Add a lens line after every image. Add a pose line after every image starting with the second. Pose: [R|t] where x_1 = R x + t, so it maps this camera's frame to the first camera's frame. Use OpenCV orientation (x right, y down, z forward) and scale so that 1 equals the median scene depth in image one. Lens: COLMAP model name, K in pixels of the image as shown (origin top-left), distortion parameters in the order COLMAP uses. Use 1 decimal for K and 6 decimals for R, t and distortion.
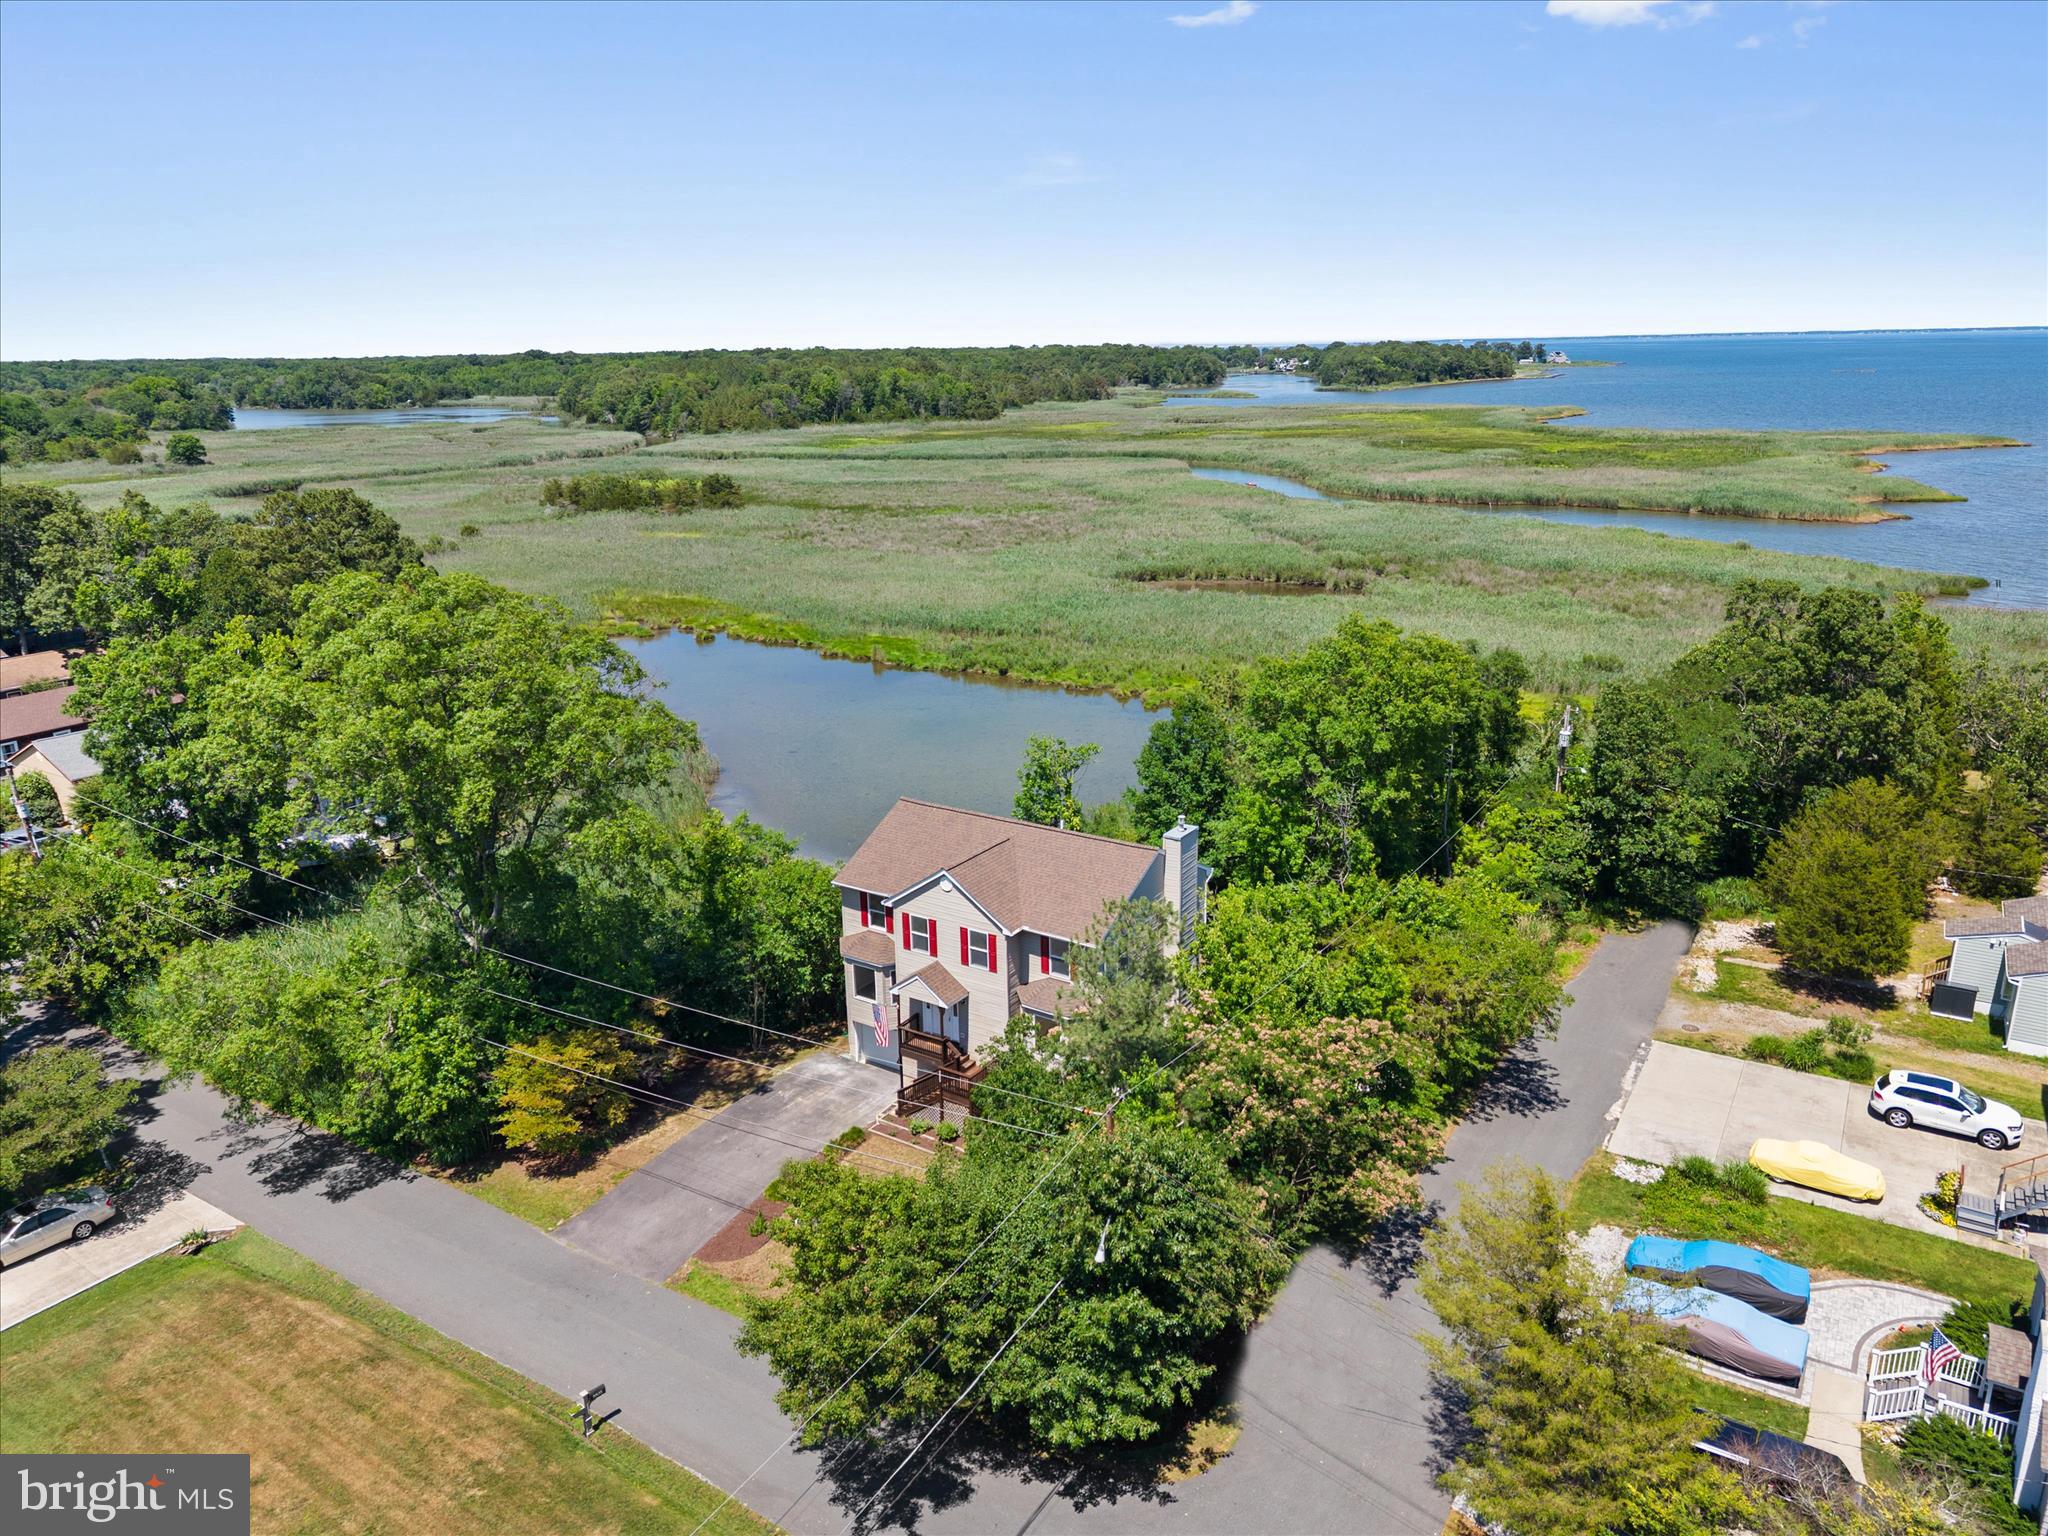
lens RADIAL K [[1397.8, 0, 1024.4], [0, 1397.8, 779.5], [0, 0, 1]] dist [0.015077, -0.006173]
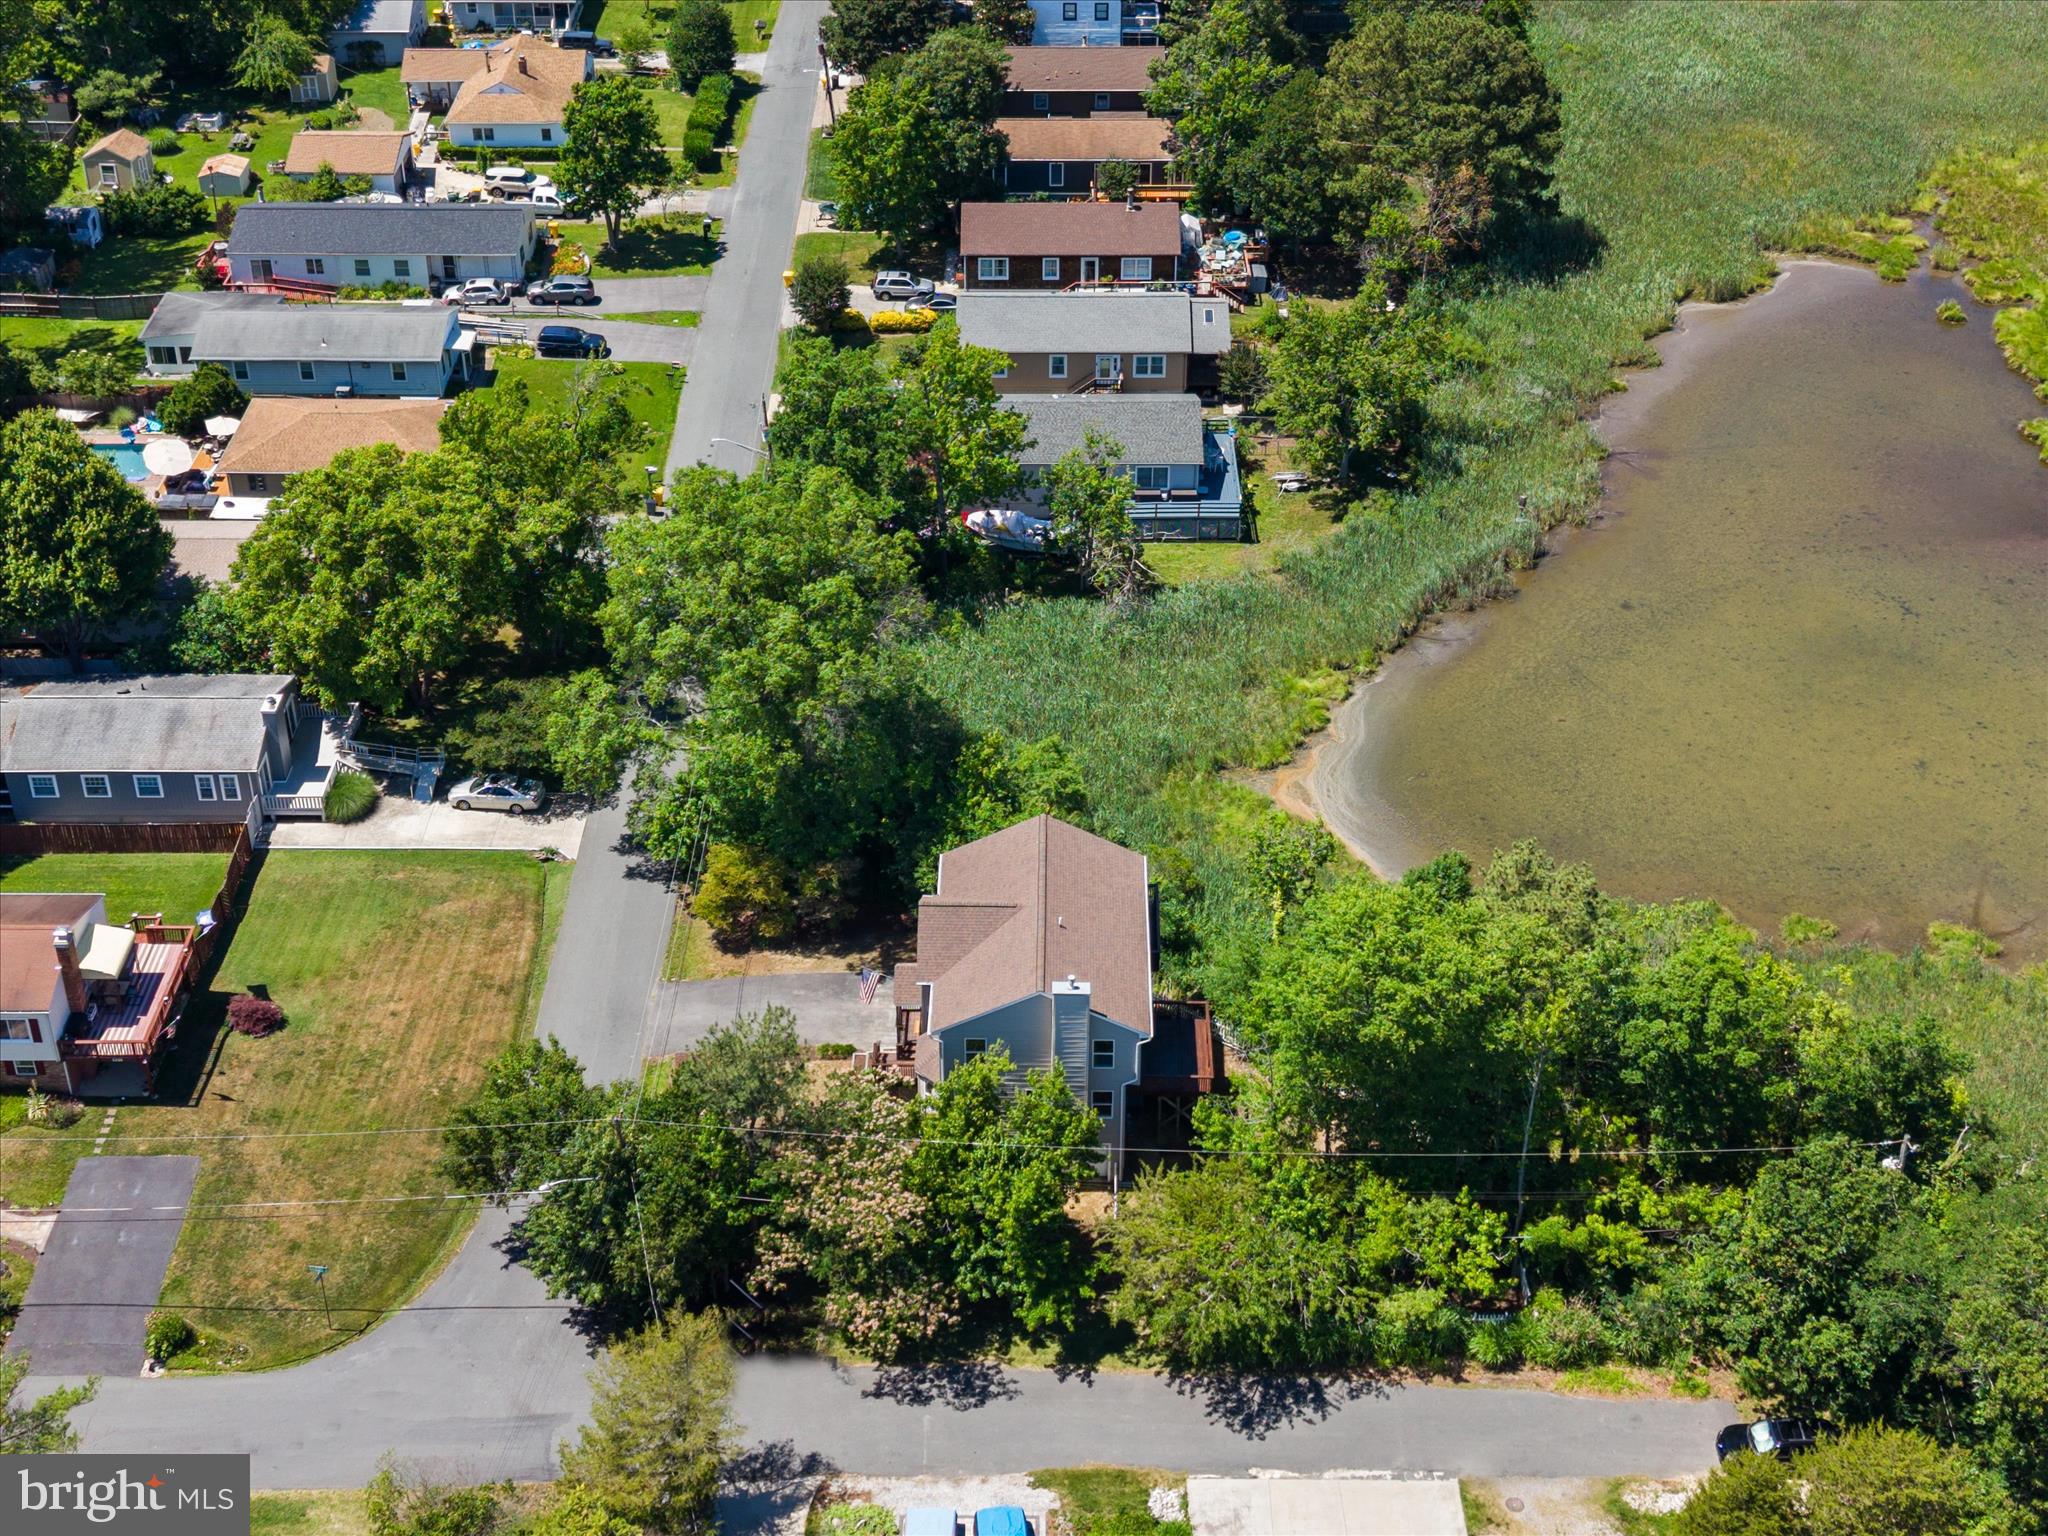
lens RADIAL K [[2750.8, 0, 1049.8], [0, 2750.8, 654.3], [0, 0, 1]] dist [0.085478, 0.000000]
pose [[0.544796, 0.462191, -0.699698, 1.457477], [-0.262038, 0.886442, 0.381520, -0.986837], [0.796576, -0.024504, 0.604041, -0.279104]]
